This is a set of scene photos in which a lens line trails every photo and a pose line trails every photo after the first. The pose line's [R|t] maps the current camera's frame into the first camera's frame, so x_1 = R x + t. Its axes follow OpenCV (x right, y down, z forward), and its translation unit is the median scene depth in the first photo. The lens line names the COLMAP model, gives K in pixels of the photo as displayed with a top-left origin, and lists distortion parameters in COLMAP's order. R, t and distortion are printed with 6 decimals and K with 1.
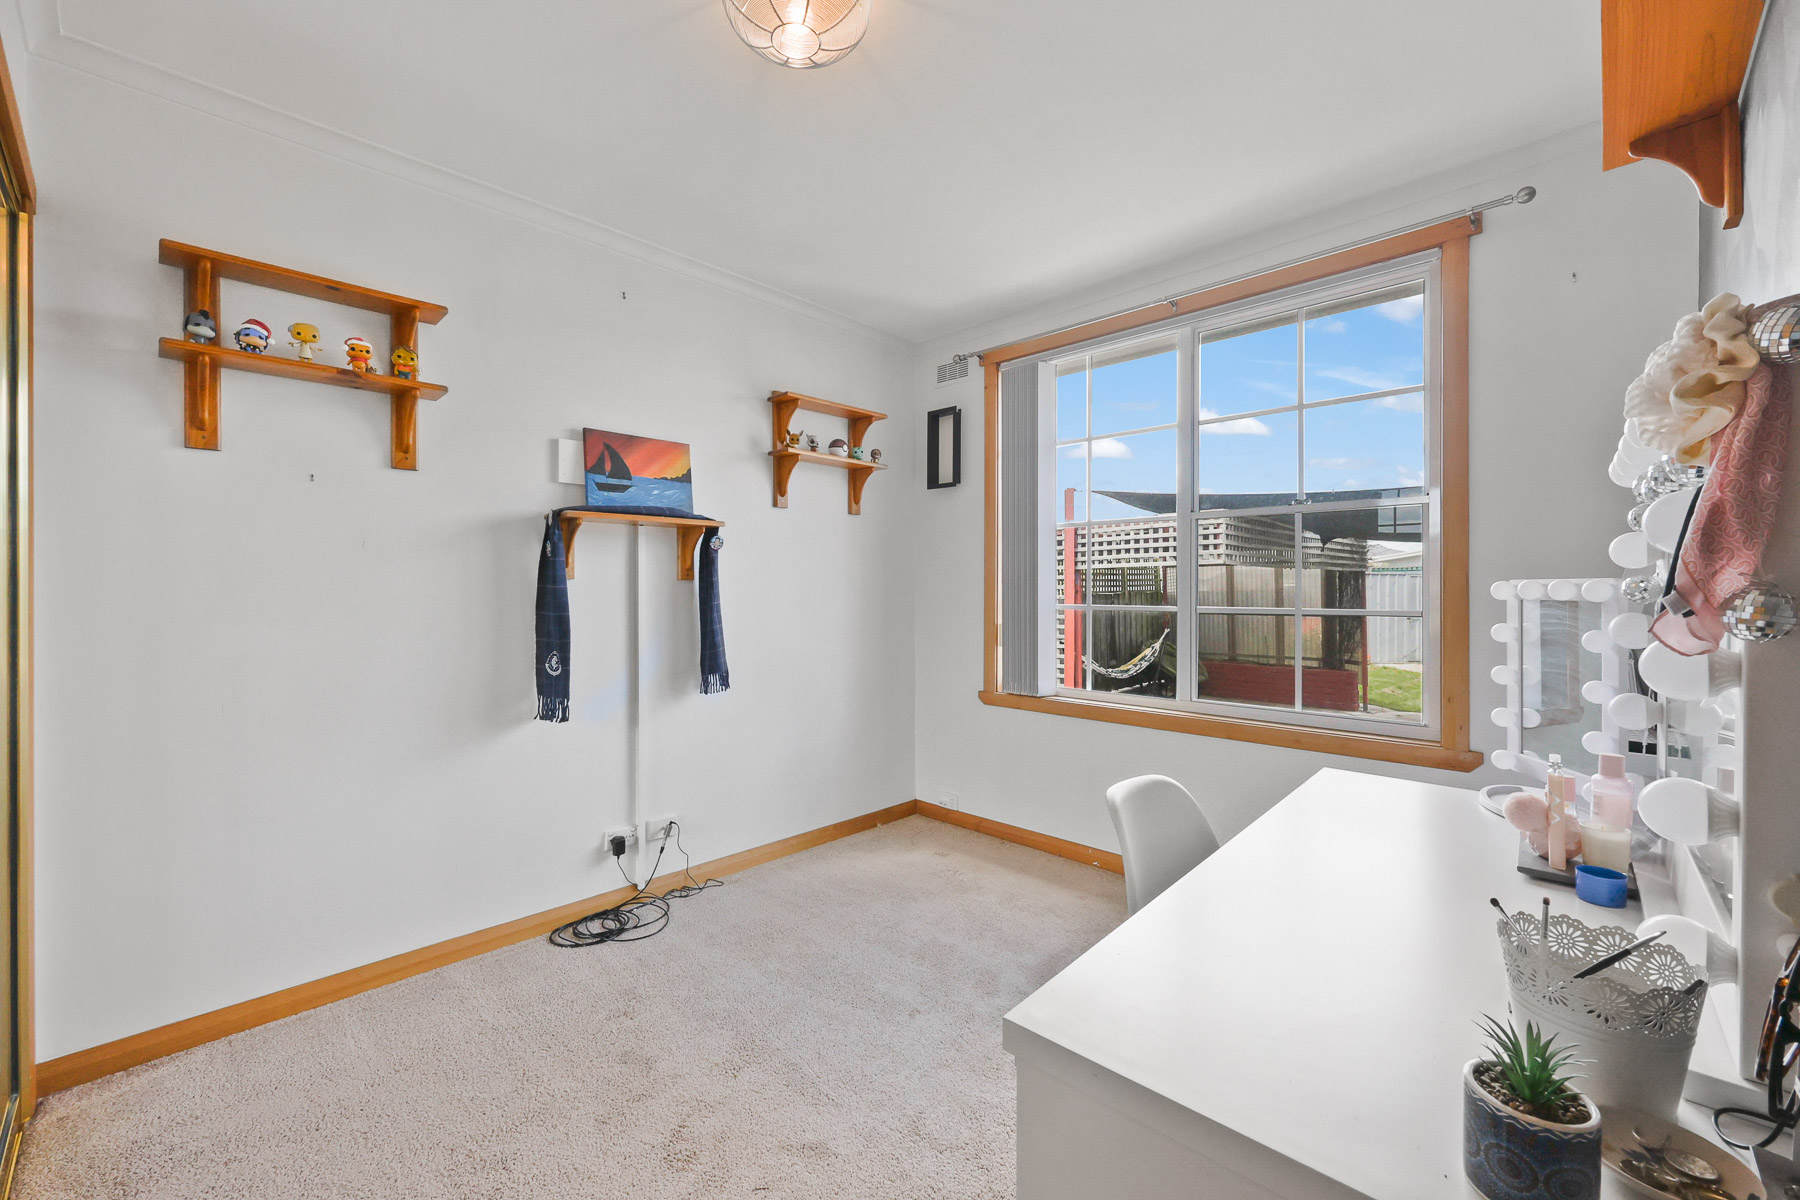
lens RADIAL K [[719.9, 0, 895.4], [0, 719.9, 591.0], [0, 0, 1]] dist [-0.003595, 0.000069]
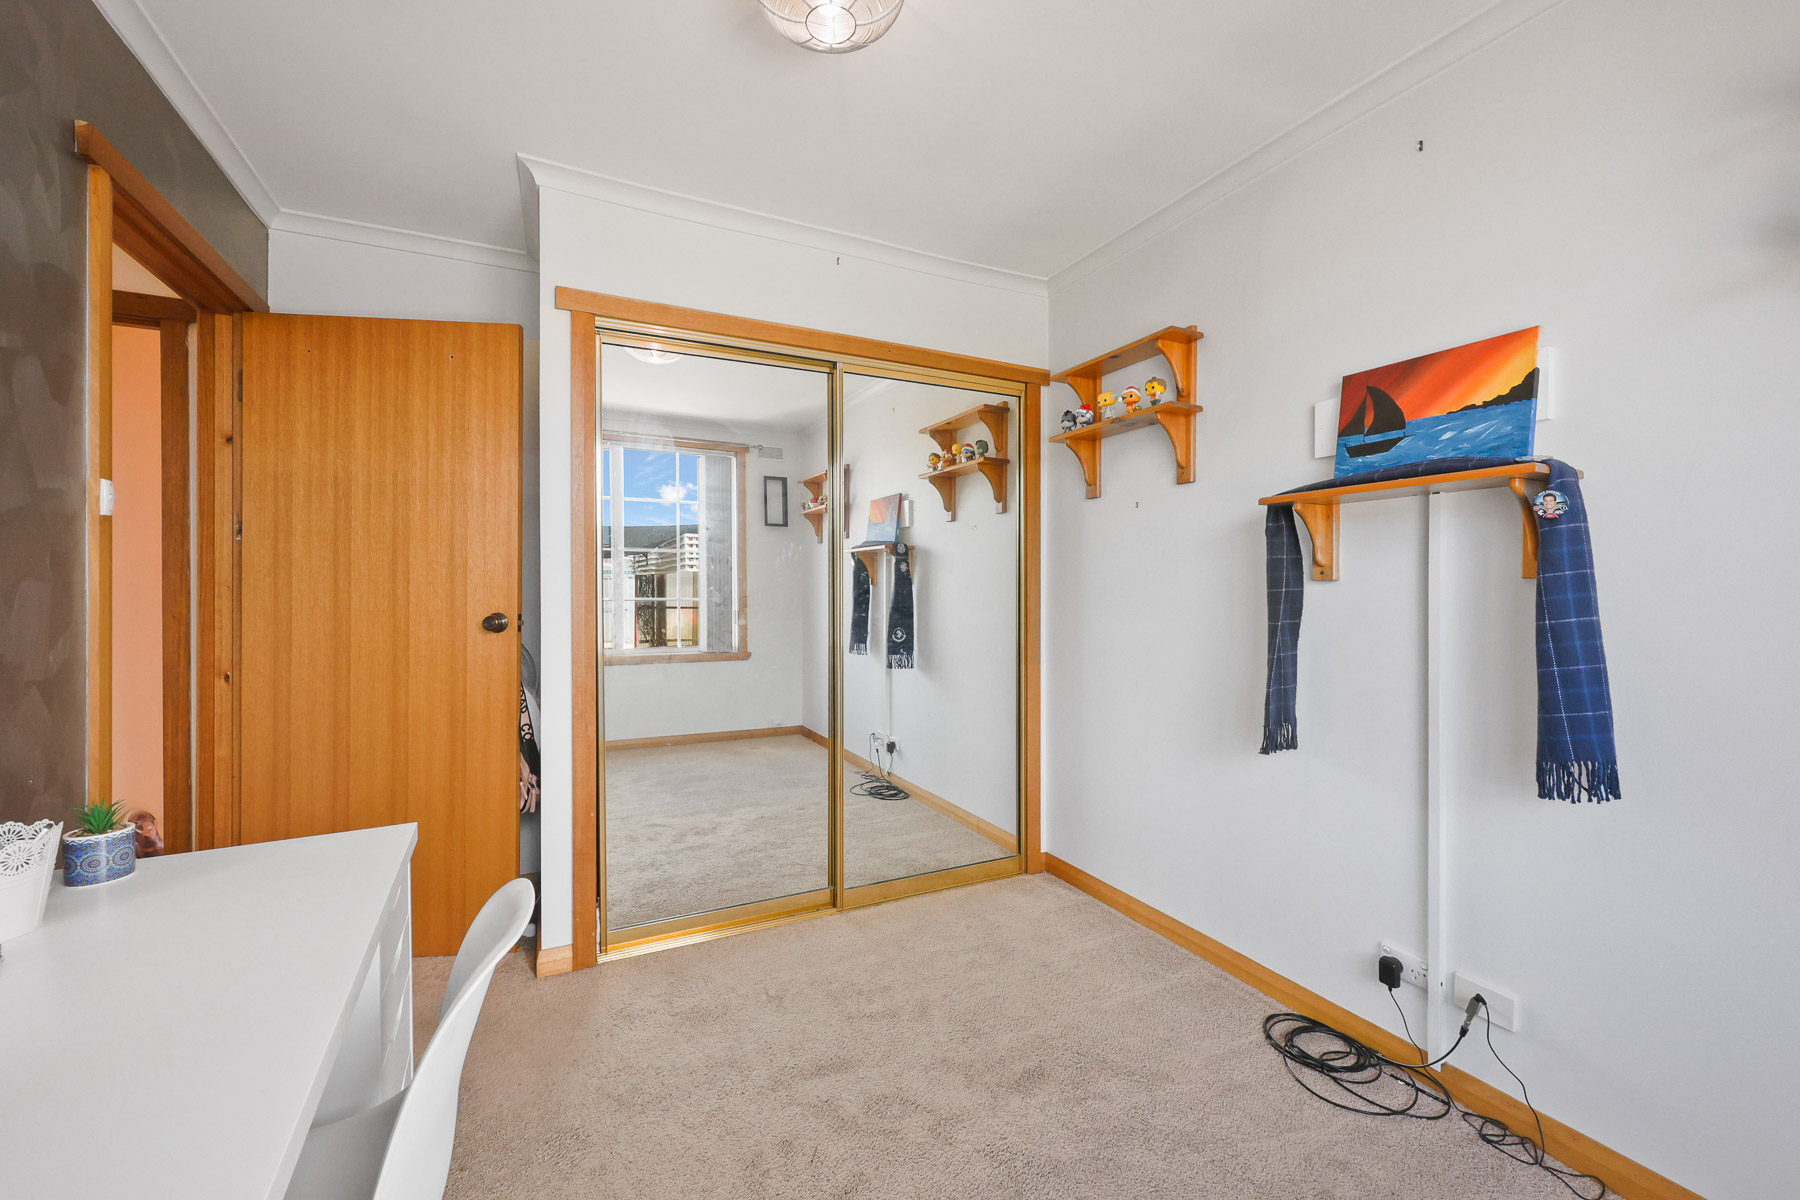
lens RADIAL K [[719.9, 0, 895.2], [0, 719.9, 592.5], [0, 0, 1]] dist [-0.003595, 0.000069]
pose [[-0.340189, 0.004054, -0.940348, 0.413930], [-0.004218, 0.999974, 0.005837, -0.005853], [0.940348, 0.005952, -0.340163, 0.793641]]
